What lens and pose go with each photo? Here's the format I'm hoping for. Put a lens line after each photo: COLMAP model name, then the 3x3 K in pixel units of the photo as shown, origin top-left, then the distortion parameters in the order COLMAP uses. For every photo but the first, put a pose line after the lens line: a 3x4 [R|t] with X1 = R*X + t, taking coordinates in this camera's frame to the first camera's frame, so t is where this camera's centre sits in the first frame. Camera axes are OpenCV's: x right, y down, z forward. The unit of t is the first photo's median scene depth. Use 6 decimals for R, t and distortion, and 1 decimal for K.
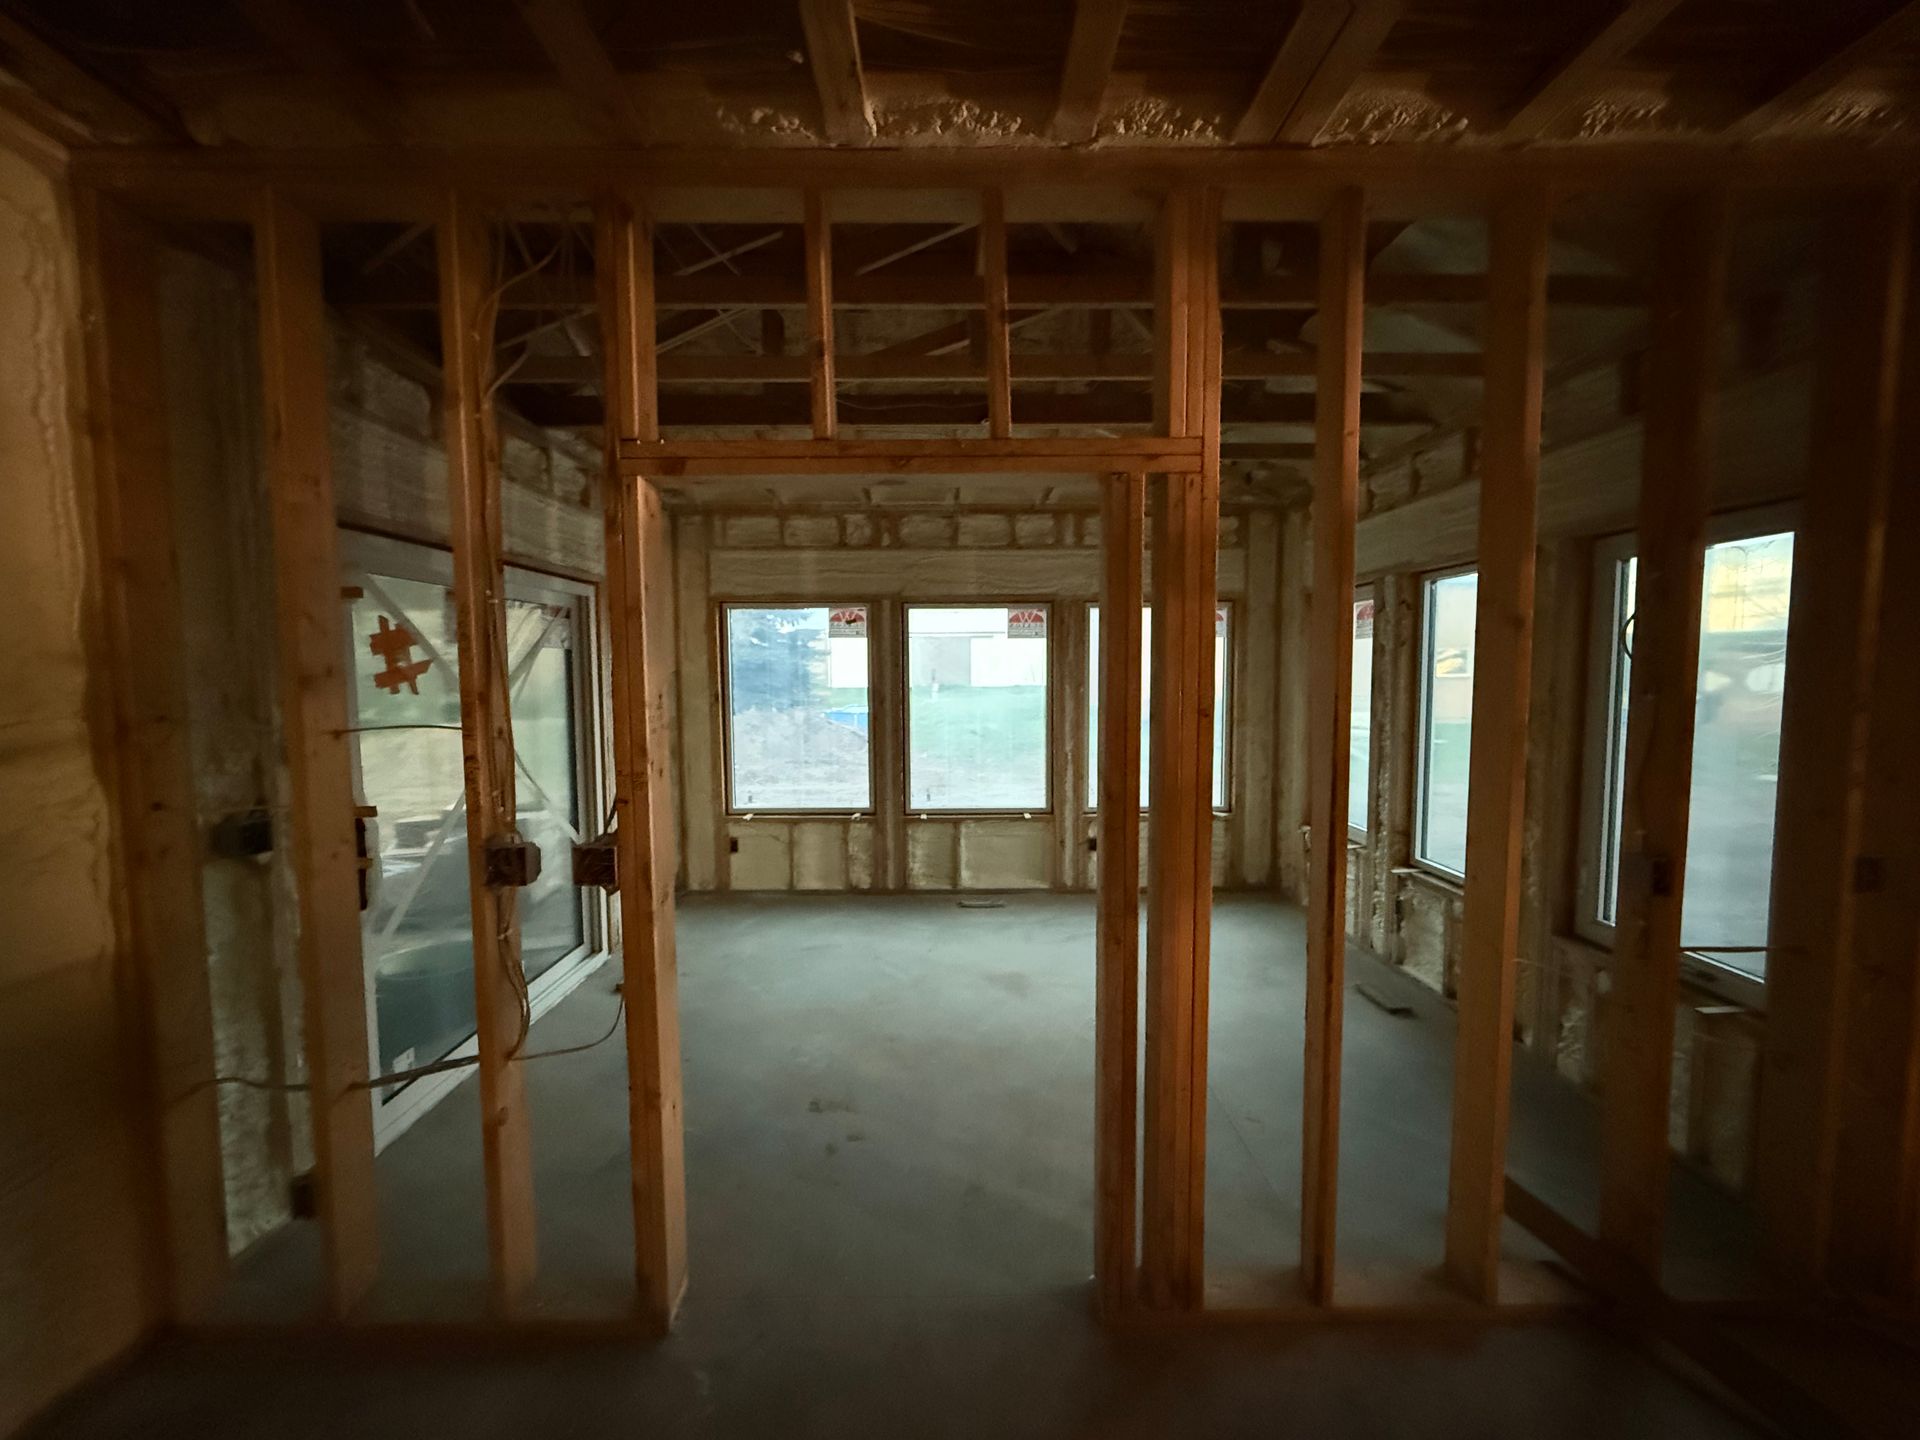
lens RADIAL K [[766.7, 0, 958.5], [0, 766.7, 722.3], [0, 0, 1]] dist [0.001698, 0.000115]
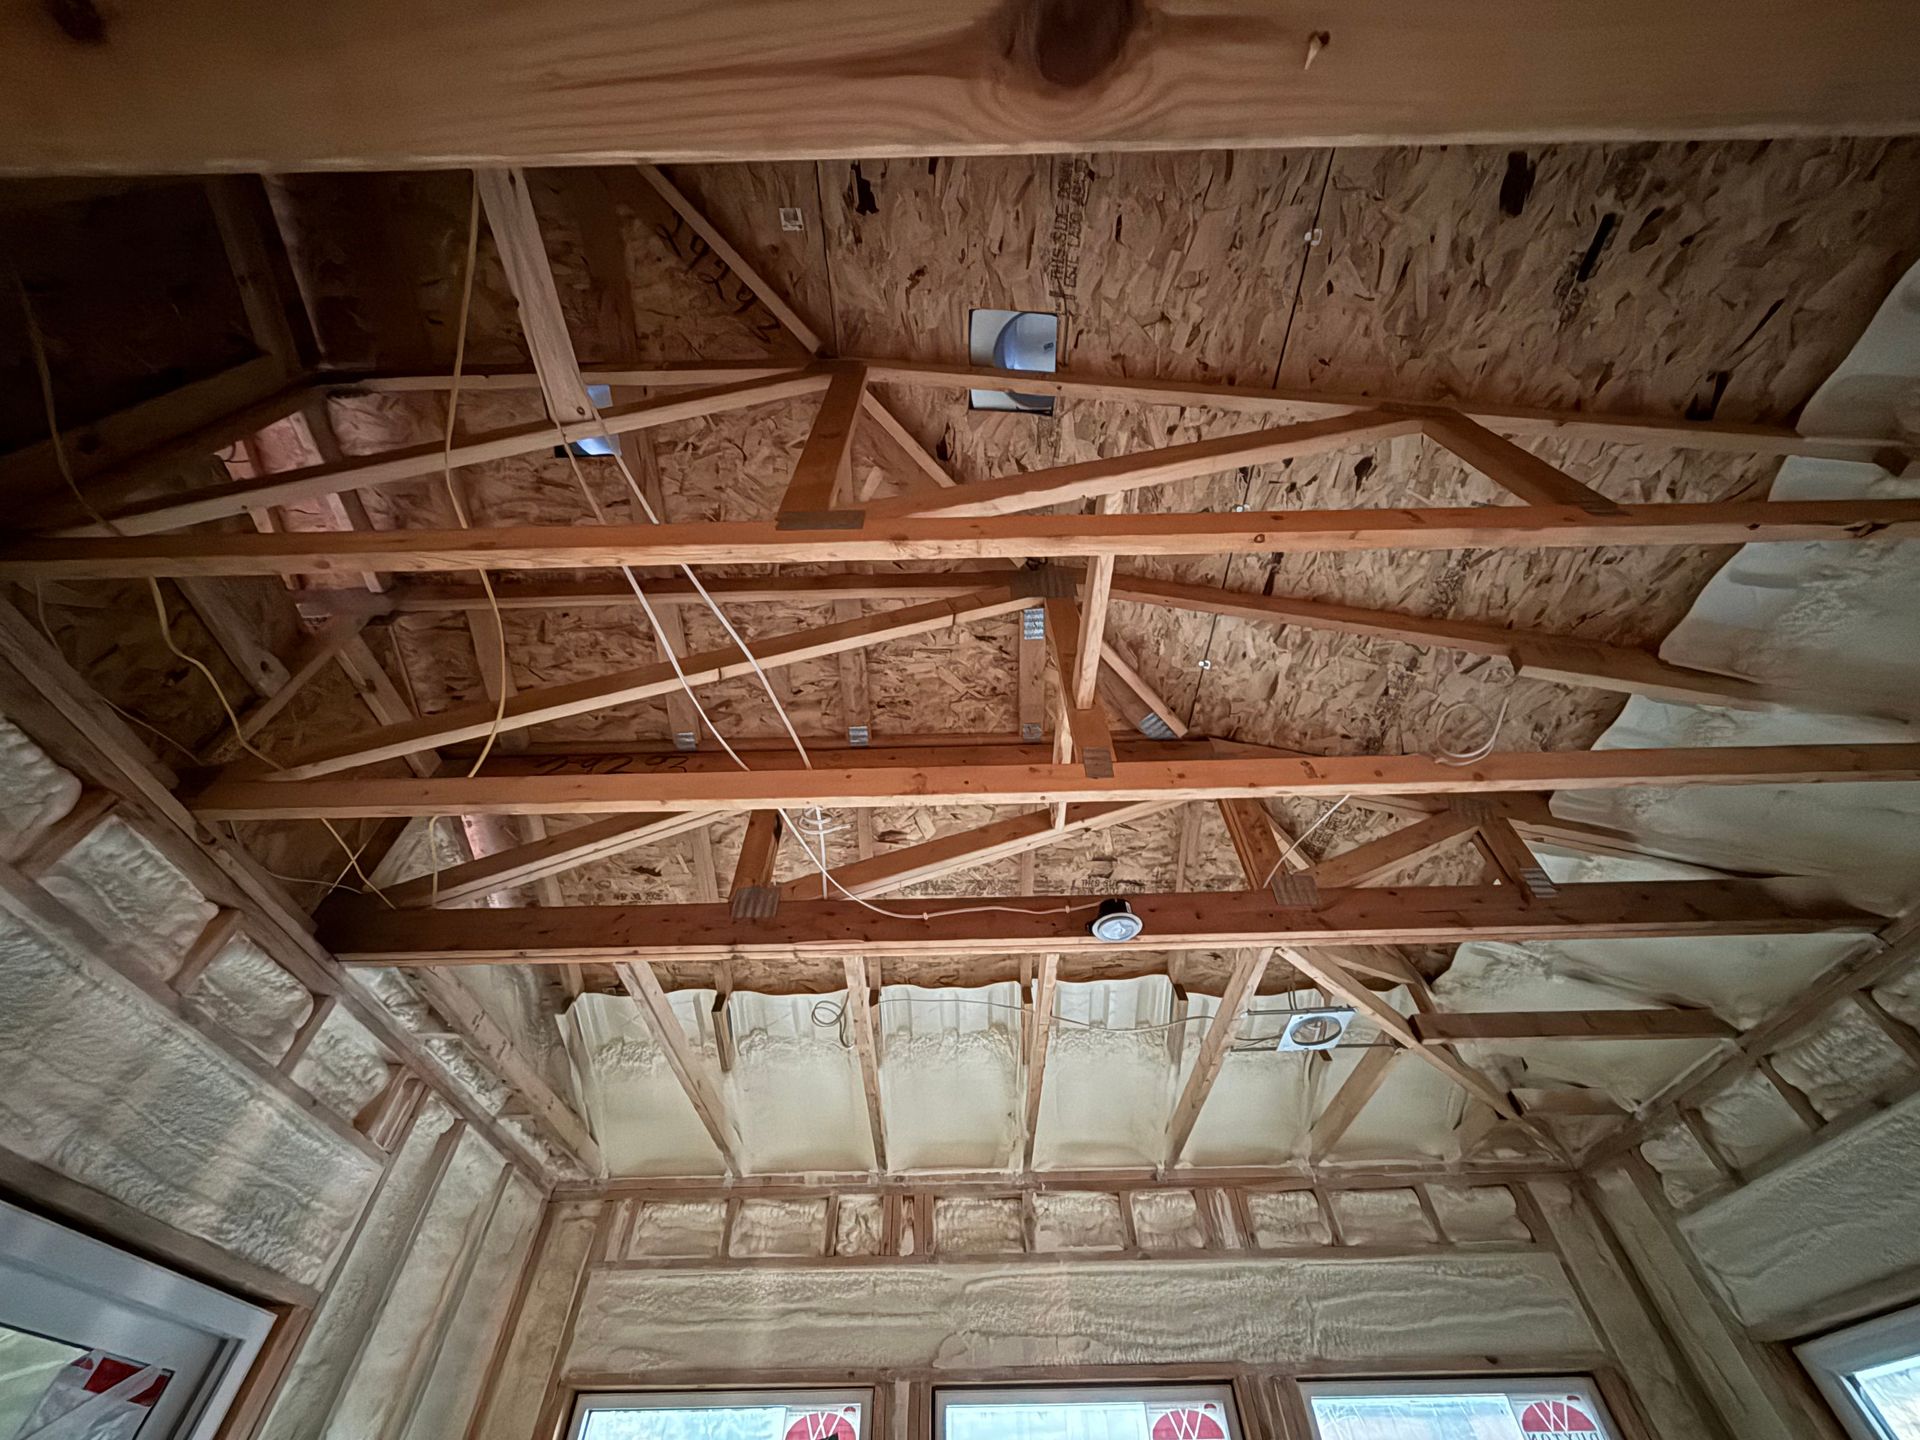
lens RADIAL K [[766.7, 0, 957.5], [0, 766.7, 719.7], [0, 0, 1]] dist [0.001698, 0.000115]
pose [[0.999516, -0.027732, -0.014072, -0.038741], [0.005413, 0.600740, -0.799426, -0.016474], [0.030623, 0.798963, 0.600600, 0.349199]]
